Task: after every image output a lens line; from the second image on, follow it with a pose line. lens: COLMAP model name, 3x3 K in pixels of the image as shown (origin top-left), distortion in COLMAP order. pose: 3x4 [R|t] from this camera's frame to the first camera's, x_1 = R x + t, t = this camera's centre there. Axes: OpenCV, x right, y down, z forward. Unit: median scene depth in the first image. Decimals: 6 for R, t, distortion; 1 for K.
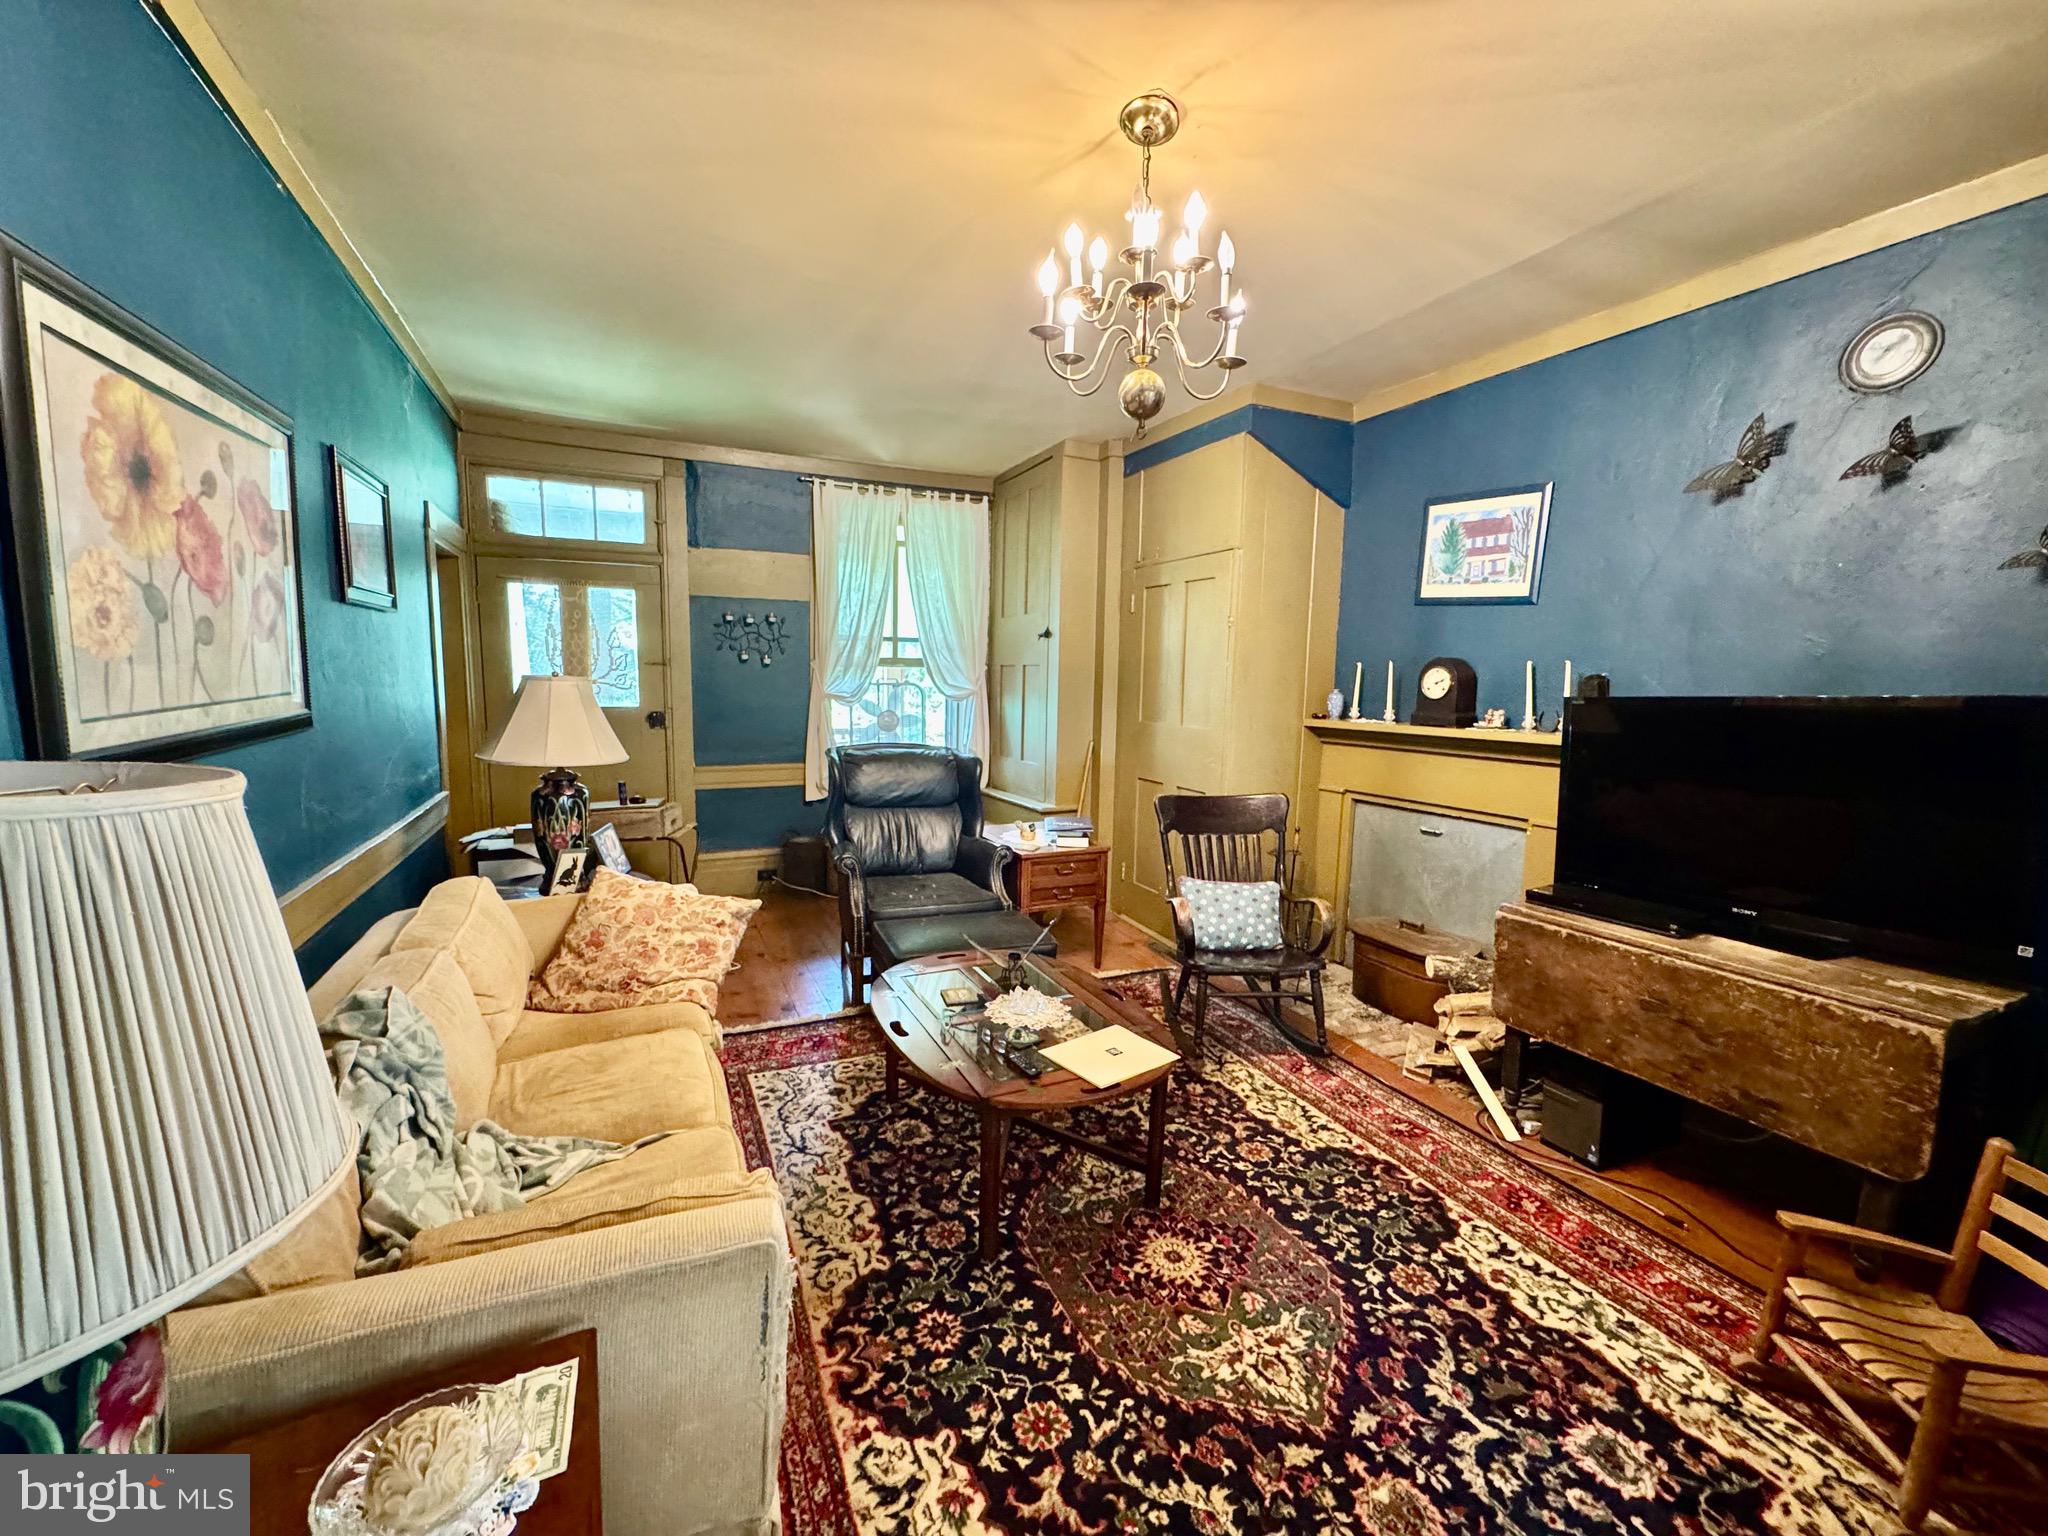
lens RADIAL K [[826.9, 0, 1022.4], [0, 826.9, 767.1], [0, 0, 1]] dist [0.000074, 0.000142]
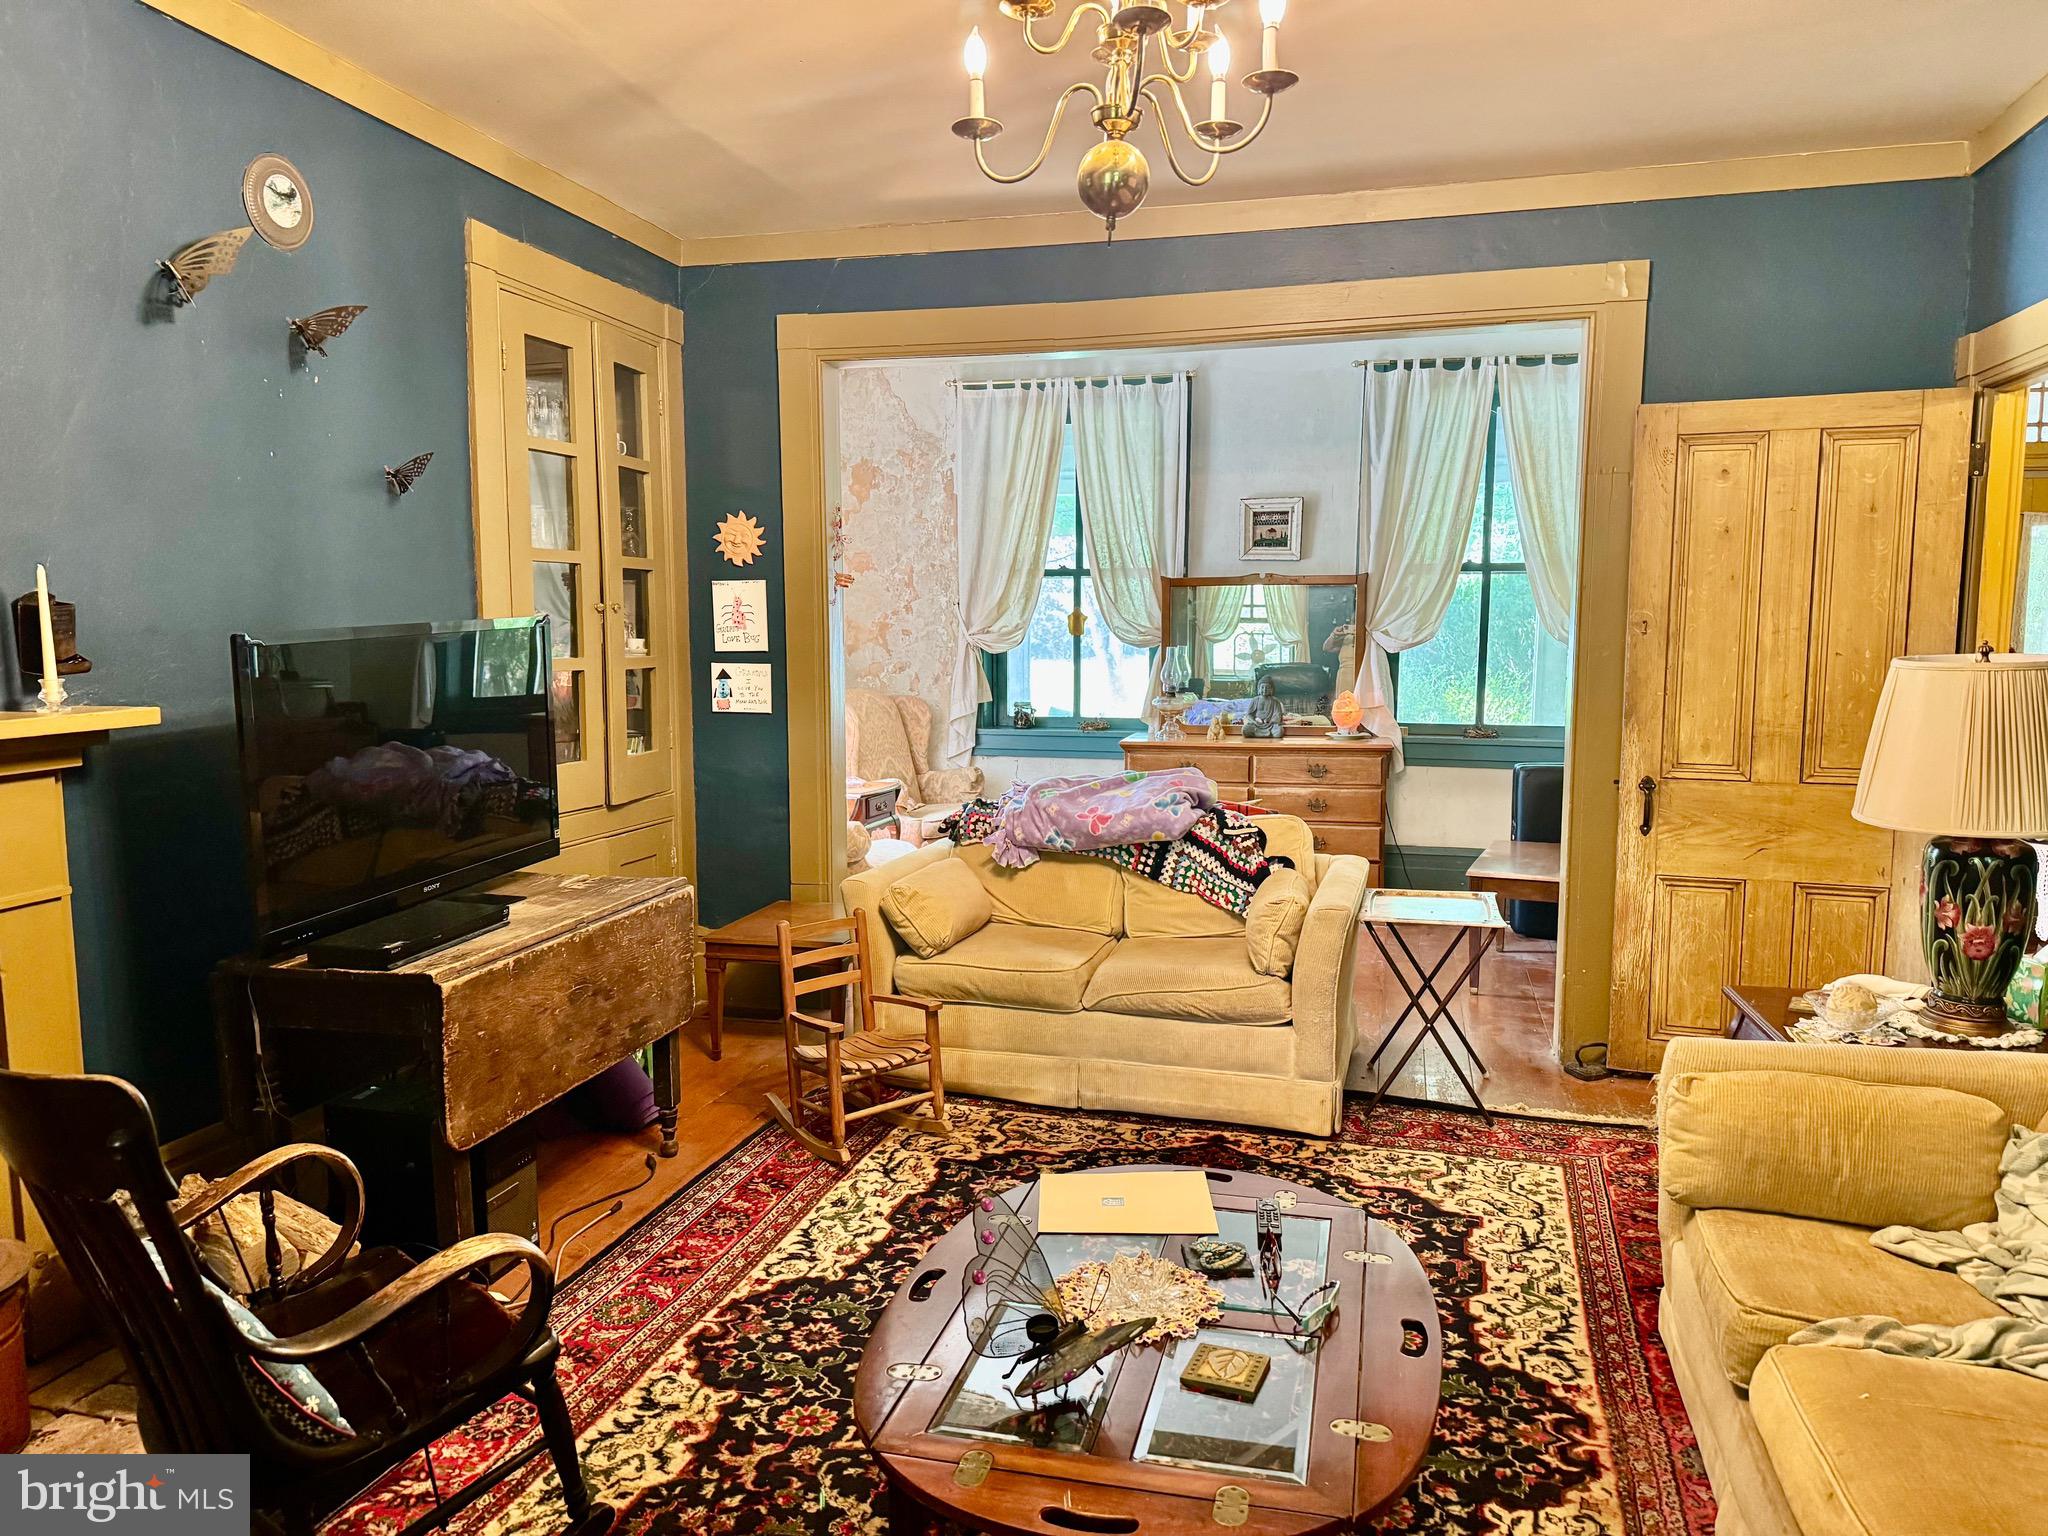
lens RADIAL K [[1450.5, 0, 1017.6], [0, 1450.5, 770.3], [0, 0, 1]] dist [0.063567, -0.070473]
pose [[-0.767465, -0.087796, 0.635051, -0.579240], [0.055504, 0.977759, 0.202253, -0.239713], [-0.638684, 0.190469, -0.745523, 2.038317]]
